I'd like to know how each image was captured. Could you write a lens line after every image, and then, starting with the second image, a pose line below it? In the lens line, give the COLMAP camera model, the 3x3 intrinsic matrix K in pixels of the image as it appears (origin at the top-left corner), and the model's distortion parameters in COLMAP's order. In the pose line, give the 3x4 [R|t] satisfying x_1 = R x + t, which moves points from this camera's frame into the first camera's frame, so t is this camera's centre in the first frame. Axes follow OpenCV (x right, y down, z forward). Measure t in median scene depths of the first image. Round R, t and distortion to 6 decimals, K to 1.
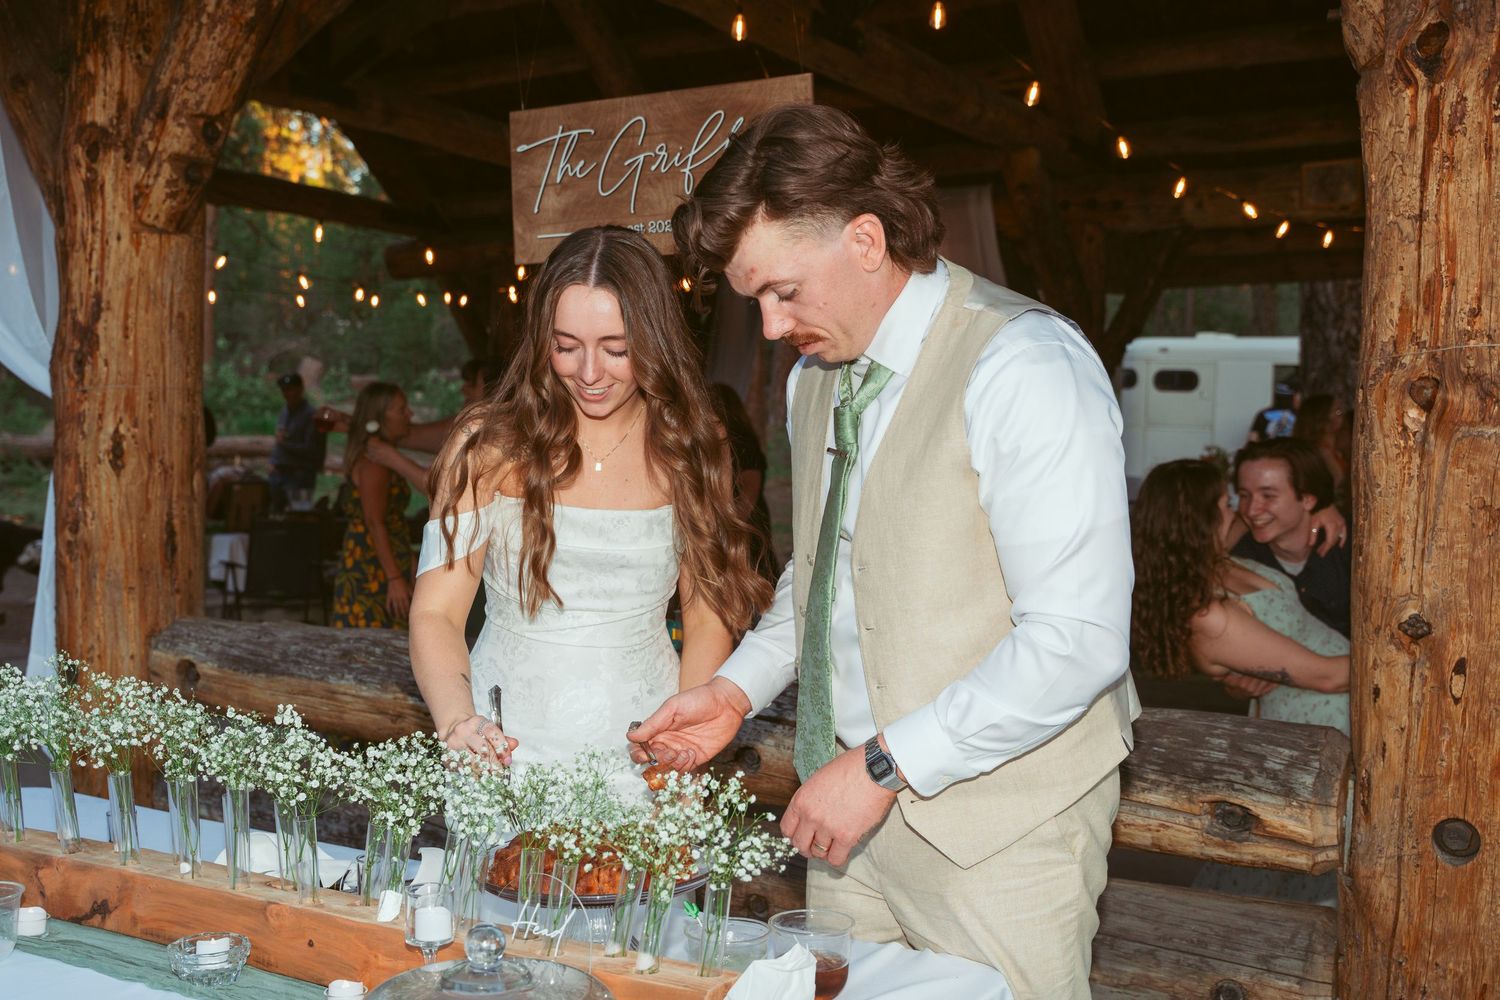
lens RADIAL K [[1576.4, 0, 720.6], [0, 1576.4, 536.3], [0, 0, 1]] dist [-0.003509, 0.013812]
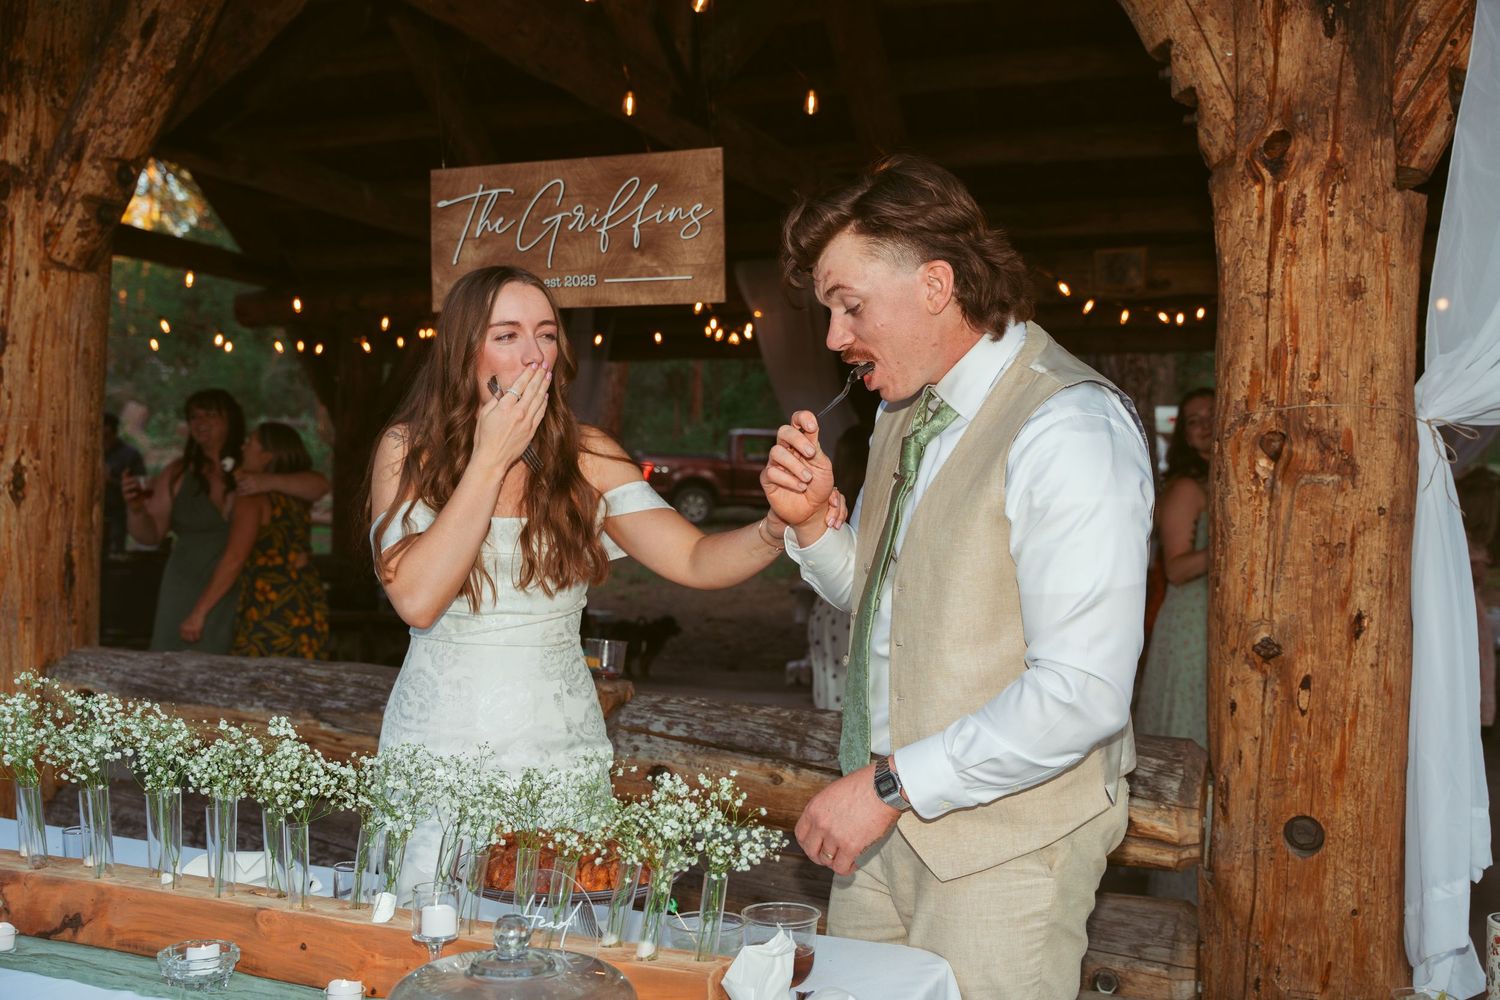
lens RADIAL K [[1493.0, 0, 755.2], [0, 1493.0, 504.1], [0, 0, 1]] dist [0.000012, 0.009401]
pose [[0.989467, 0.014363, 0.144043, -0.085243], [-0.006668, 0.998531, -0.053763, 0.013443], [-0.144604, 0.052236, 0.988110, -0.025327]]
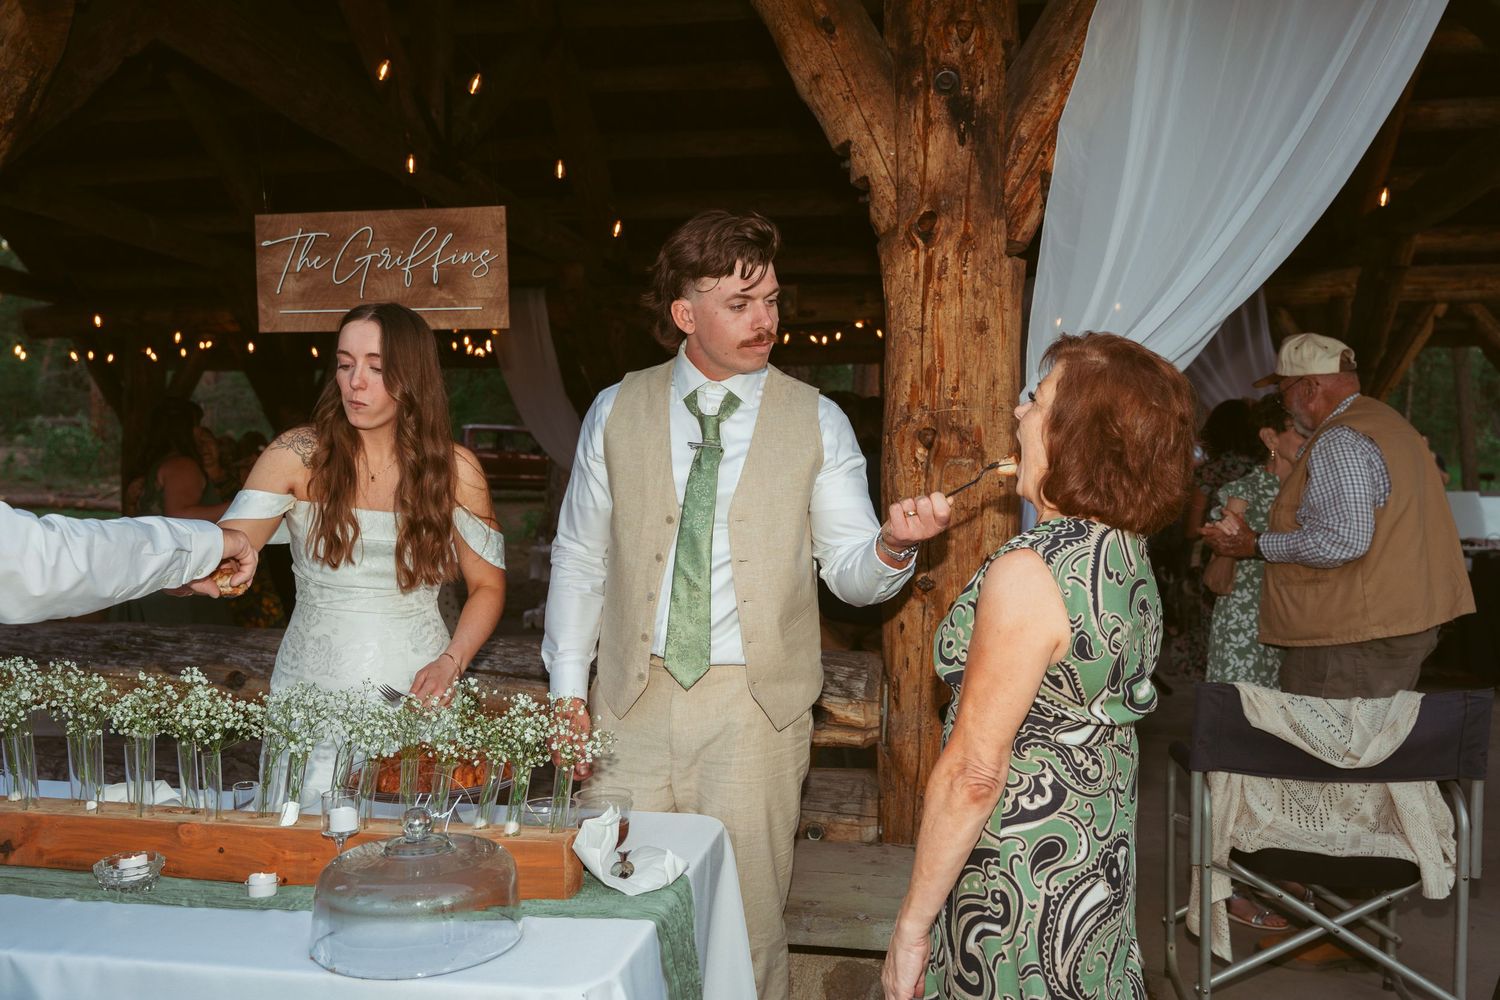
lens RADIAL K [[1182.0, 0, 751.5], [0, 1182.0, 503.2], [0, 0, 1]] dist [0.004318, -0.011554]
pose [[0.931831, -0.008422, 0.362795, -0.156688], [0.022392, 0.999160, -0.034317, 0.012913], [-0.362201, 0.040101, 0.931237, -0.055793]]
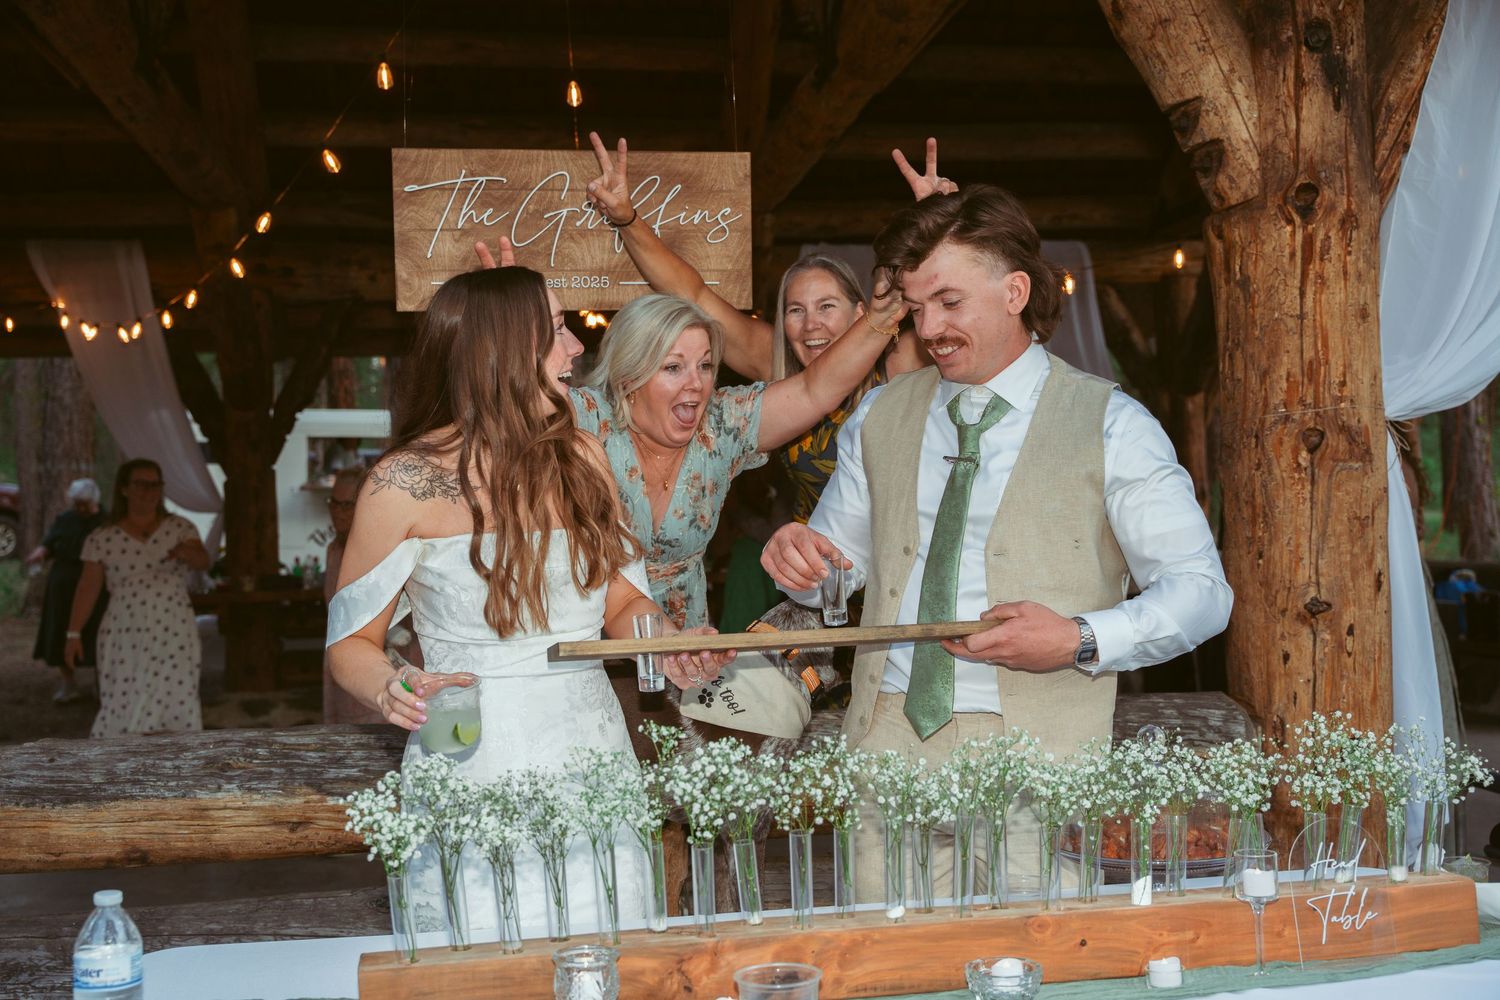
lens RADIAL K [[1642.1, 0, 754.4], [0, 1642.1, 503.4], [0, 0, 1]] dist [-0.003734, 0.029876]
pose [[0.756354, -0.025540, 0.653664, -0.882953], [0.071355, 0.996496, -0.043630, -0.005146], [-0.650260, 0.079642, 0.755526, 0.212852]]
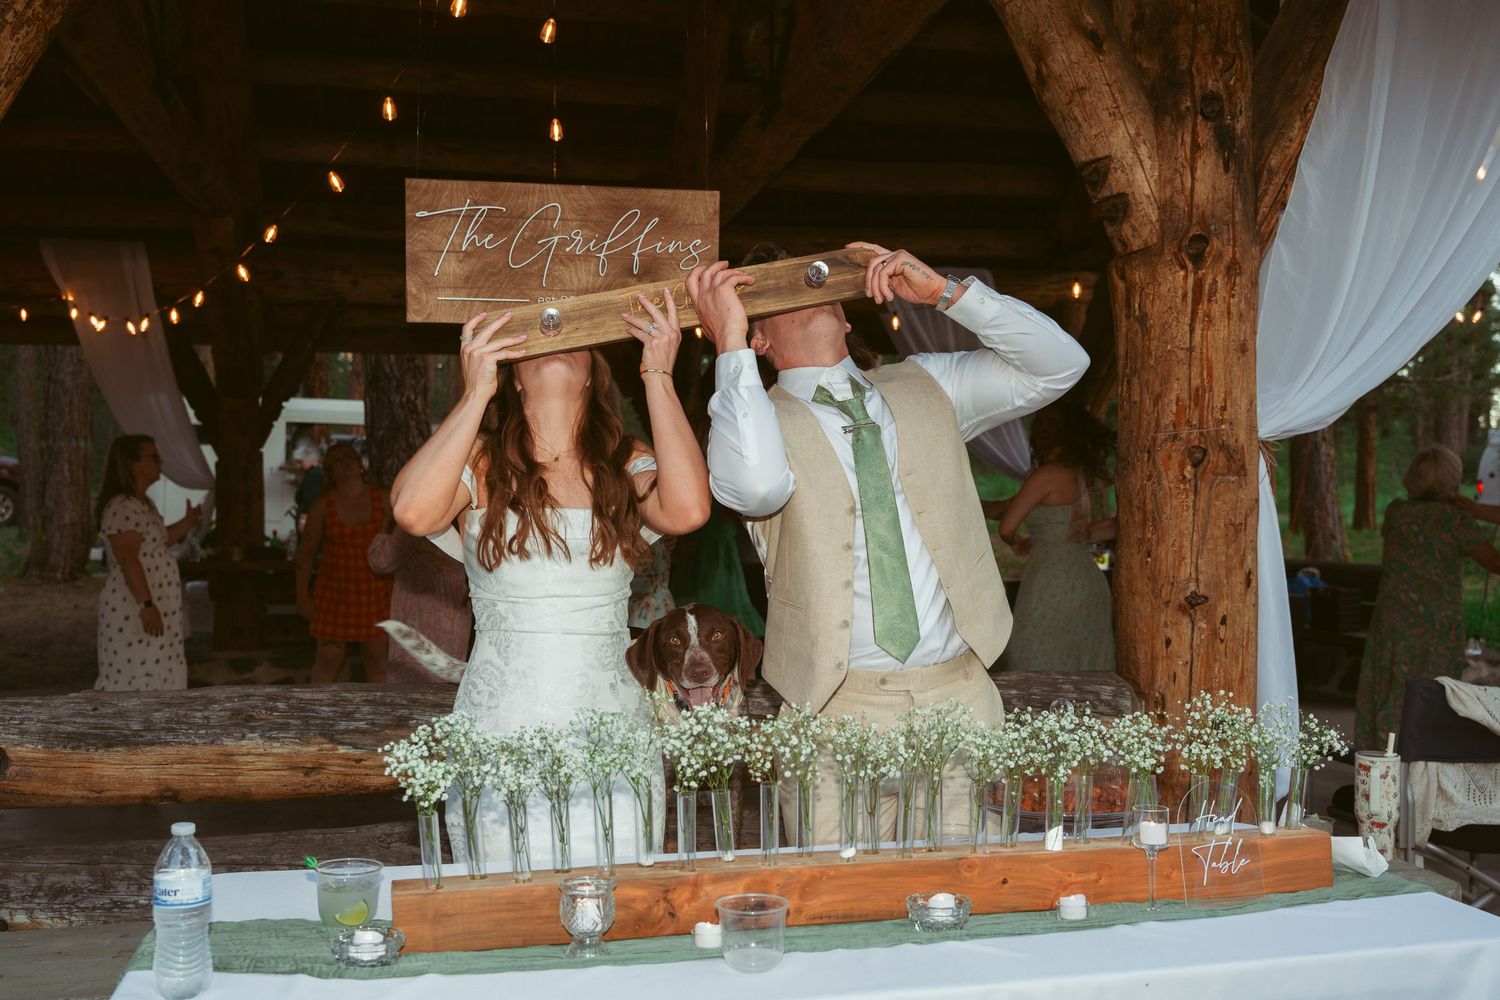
lens RADIAL K [[1468.4, 0, 737.9], [0, 1468.4, 520.4], [0, 0, 1]] dist [0.004063, -0.004294]
pose [[0.731300, -0.019432, 0.681779, -0.933813], [0.047167, 0.998642, -0.022130, -0.012048], [-0.680423, 0.048341, 0.731224, 0.204786]]
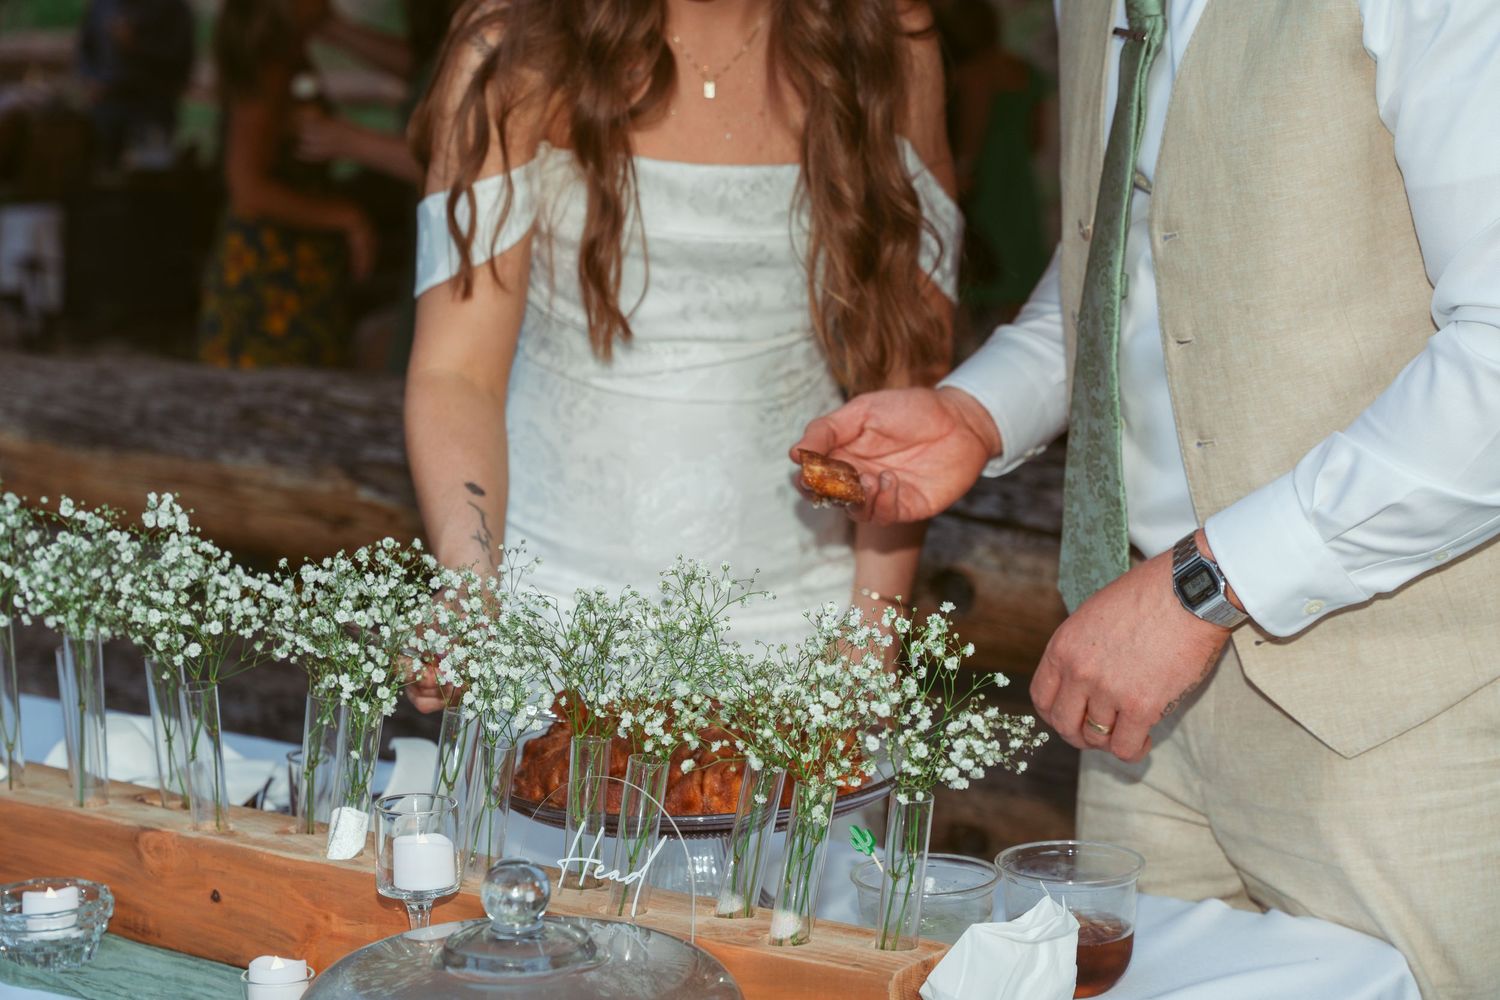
lens RADIAL K [[2814.6, 0, 781.4], [0, 2814.6, 496.6], [0, 0, 1]] dist [-0.018854, 0.308747]
pose [[0.999161, -0.003883, -0.040763, -0.004331], [0.008022, 0.994767, 0.101854, 0.003458], [0.040155, -0.102095, 0.993964, -0.015743]]
